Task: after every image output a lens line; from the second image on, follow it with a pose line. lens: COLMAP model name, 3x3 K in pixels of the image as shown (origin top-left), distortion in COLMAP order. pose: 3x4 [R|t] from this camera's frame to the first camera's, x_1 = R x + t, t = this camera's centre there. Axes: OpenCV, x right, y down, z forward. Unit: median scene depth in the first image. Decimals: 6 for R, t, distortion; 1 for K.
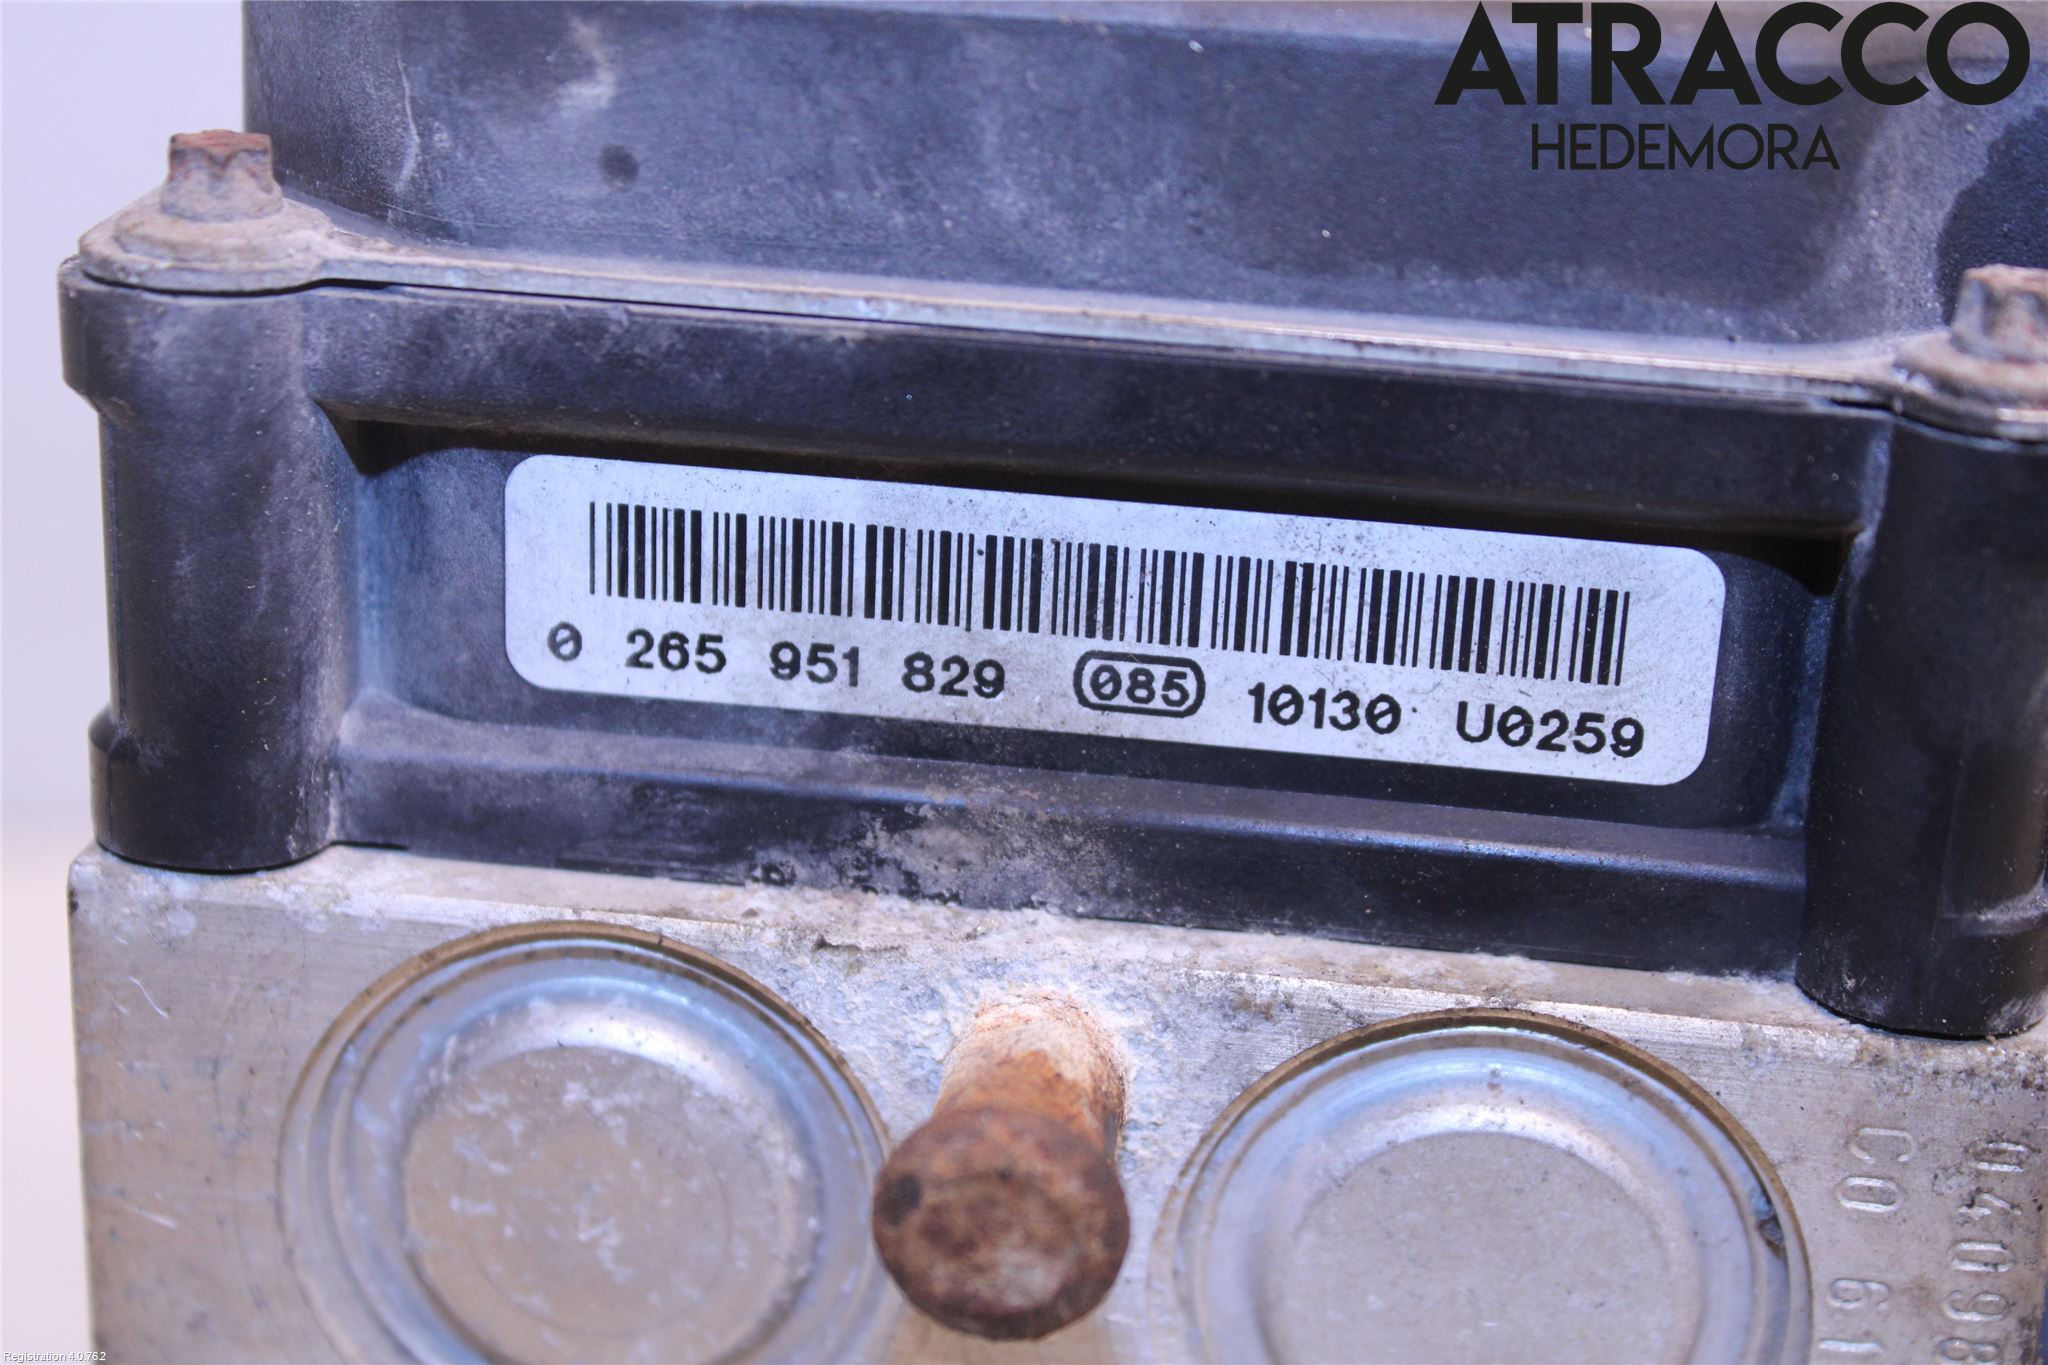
lens RADIAL K [[4107.9, 0, 1025.1], [0, 4107.9, 686.5], [0, 0, 1]] dist [-0.014088, 0.000000]
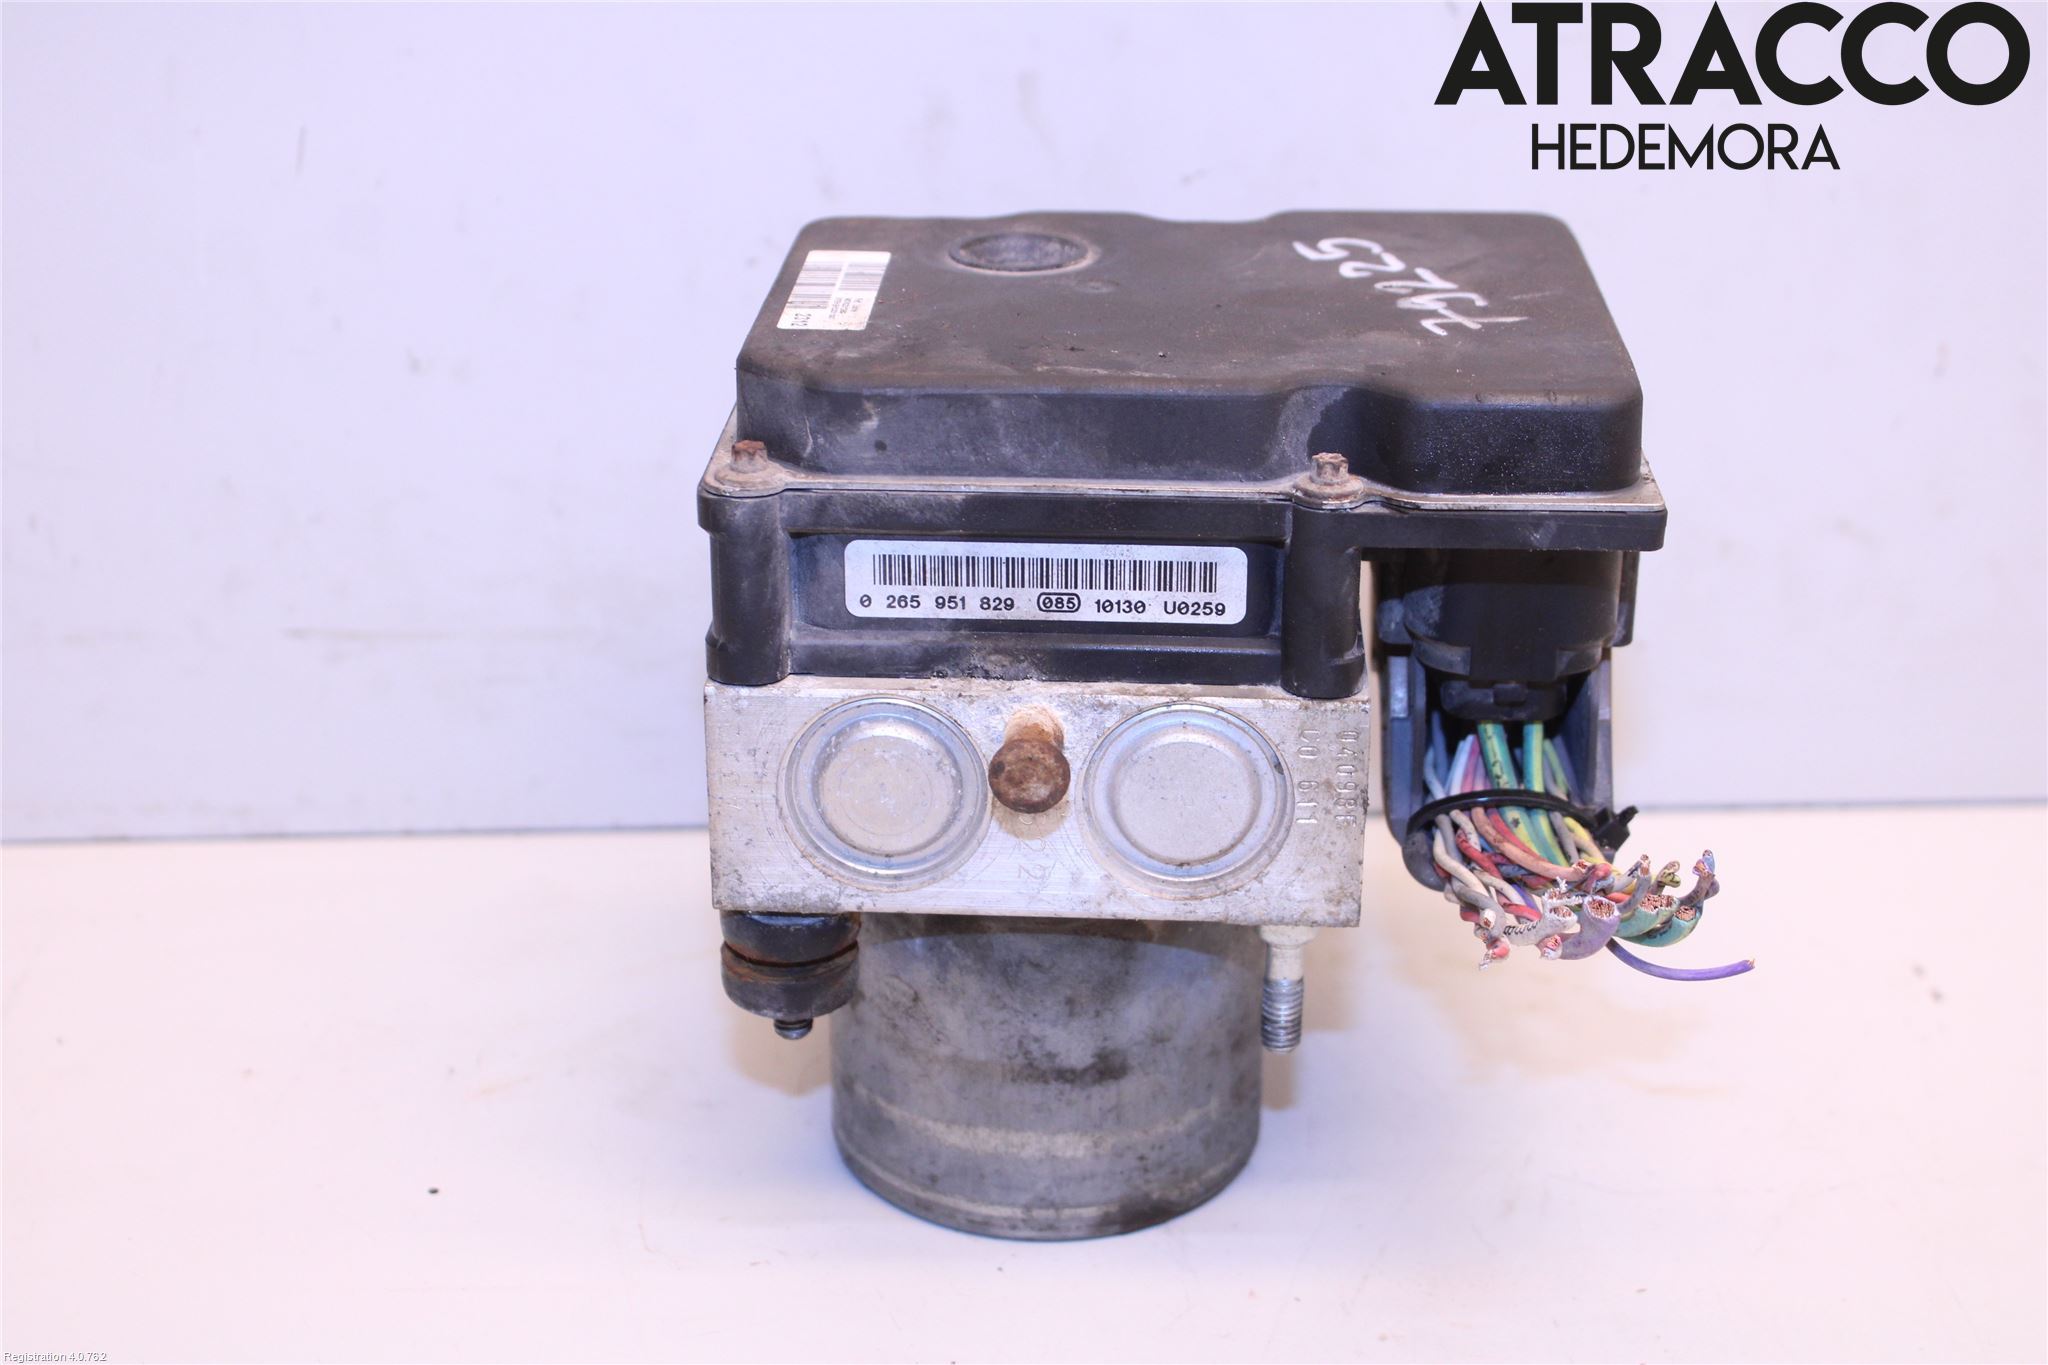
lens RADIAL K [[3084.6, 0, 1034.3], [0, 3084.6, 682.3], [0, 0, 1]] dist [-0.010430, 0.000000]
pose [[0.996905, -0.068383, 0.038783, -0.083323], [0.066938, 0.997056, 0.037398, -0.028364], [-0.041226, -0.034686, 0.998548, -1.283770]]
